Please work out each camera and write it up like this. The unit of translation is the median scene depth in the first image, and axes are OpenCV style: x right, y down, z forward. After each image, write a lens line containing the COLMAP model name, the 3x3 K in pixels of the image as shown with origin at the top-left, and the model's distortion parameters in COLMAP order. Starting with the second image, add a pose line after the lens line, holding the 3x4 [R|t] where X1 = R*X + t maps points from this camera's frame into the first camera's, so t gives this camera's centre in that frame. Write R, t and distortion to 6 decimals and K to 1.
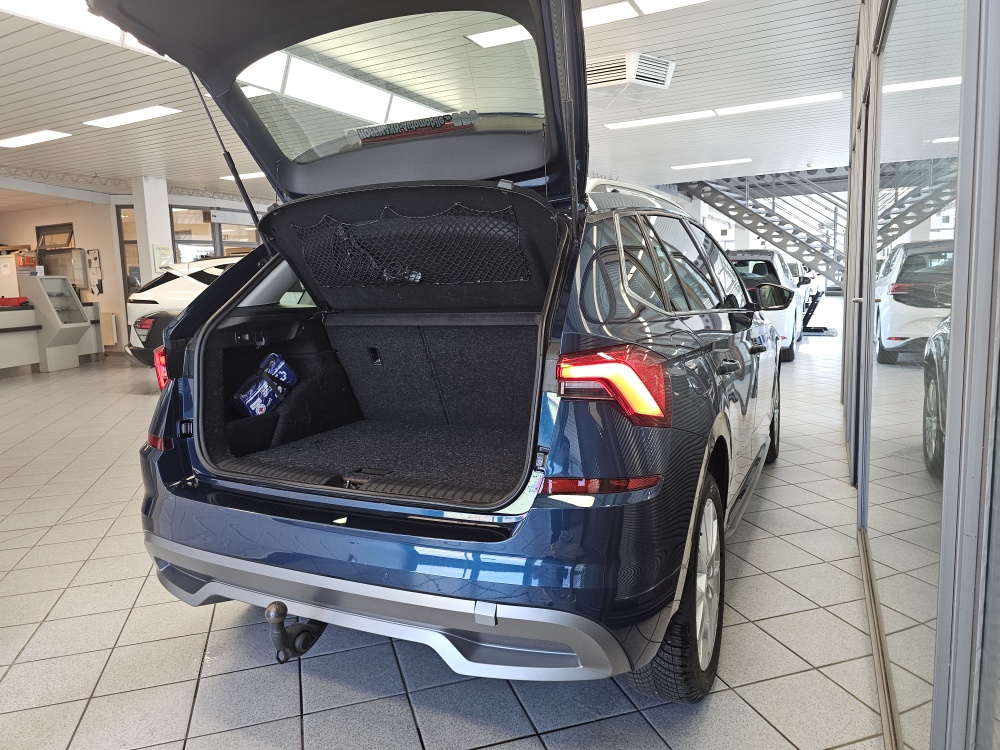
lens RADIAL K [[662.3, 0, 503.6], [0, 662.3, 367.4], [0, 0, 1]] dist [0.073776, -0.077299]
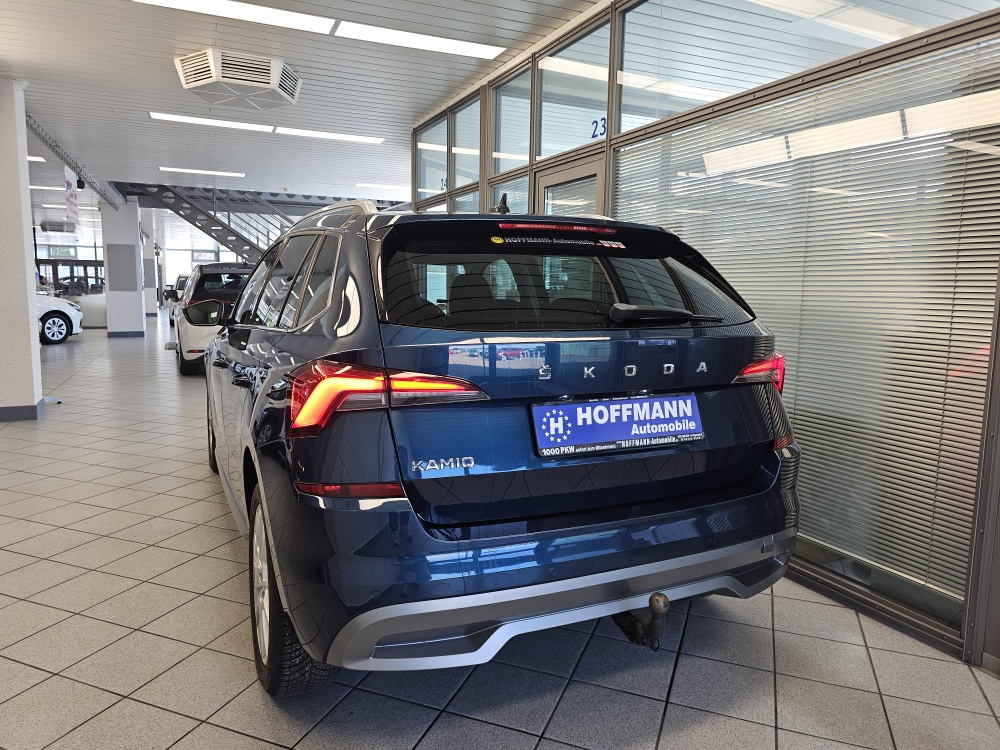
lens RADIAL K [[662.3, 0, 503.6], [0, 662.3, 367.4], [0, 0, 1]] dist [0.073776, -0.077299]
pose [[0.606278, -0.060936, 0.792915, -0.179135], [0.078065, 0.996805, 0.016915, -0.004234], [-0.791412, 0.051644, 0.609098, 0.068539]]
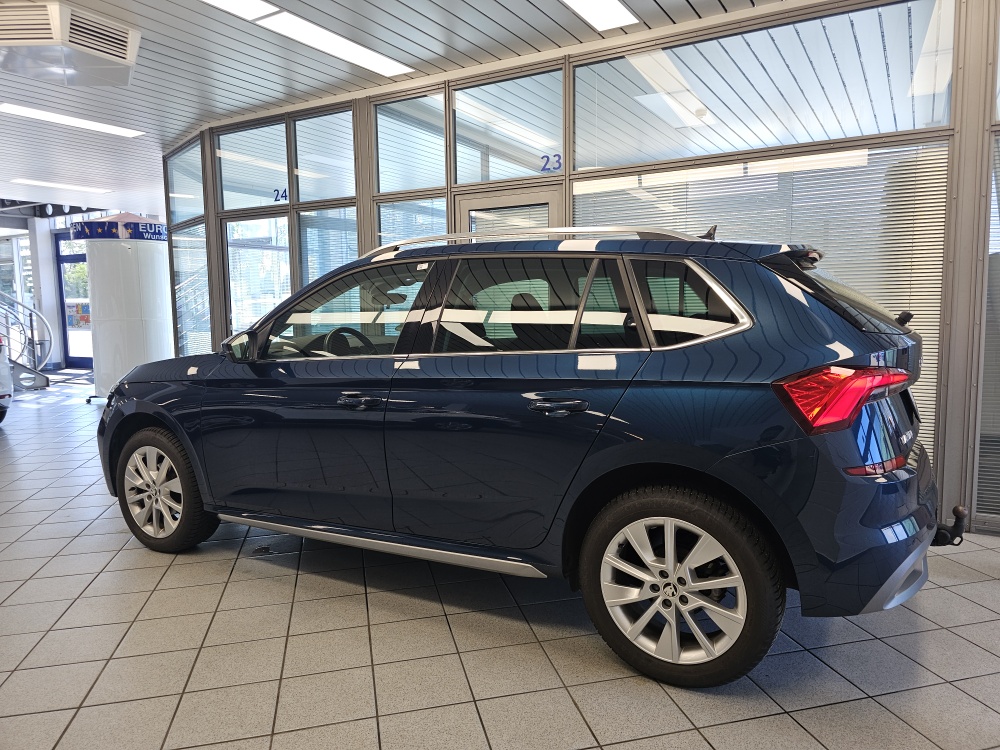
lens RADIAL K [[662.3, 0, 503.6], [0, 662.3, 367.4], [0, 0, 1]] dist [0.073776, -0.077299]
pose [[0.038526, -0.067771, 0.996957, -0.260442], [0.147287, 0.987185, 0.061415, -0.027540], [-0.988343, 0.144473, 0.048014, 0.253411]]
